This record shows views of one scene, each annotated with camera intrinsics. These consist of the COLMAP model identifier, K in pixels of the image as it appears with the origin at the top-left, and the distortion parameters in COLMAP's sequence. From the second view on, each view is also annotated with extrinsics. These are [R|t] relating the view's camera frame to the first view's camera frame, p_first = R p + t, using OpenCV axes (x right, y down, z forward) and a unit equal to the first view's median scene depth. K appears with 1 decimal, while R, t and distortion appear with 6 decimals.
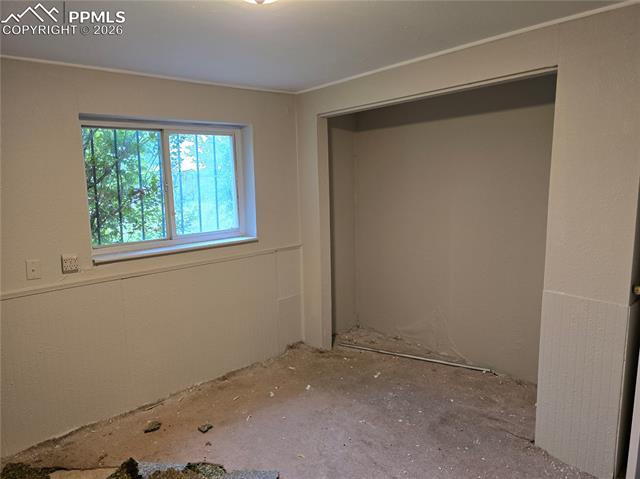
lens RADIAL K [[424.9, 0, 317.4], [0, 424.9, 238.7], [0, 0, 1]] dist [0.006318, -0.000563]
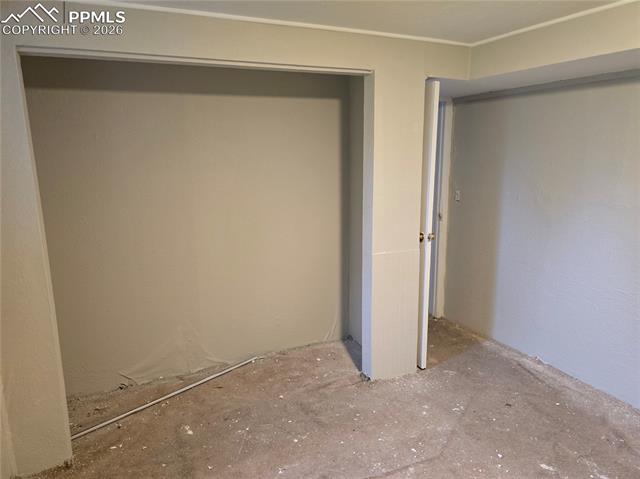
lens RADIAL K [[424.9, 0, 317.4], [0, 424.9, 238.7], [0, 0, 1]] dist [0.006318, -0.000563]
pose [[0.263990, -0.159722, 0.951209, -0.469540], [0.148445, 0.981172, 0.123555, -0.068909], [-0.953034, 0.108585, 0.282729, 0.556448]]
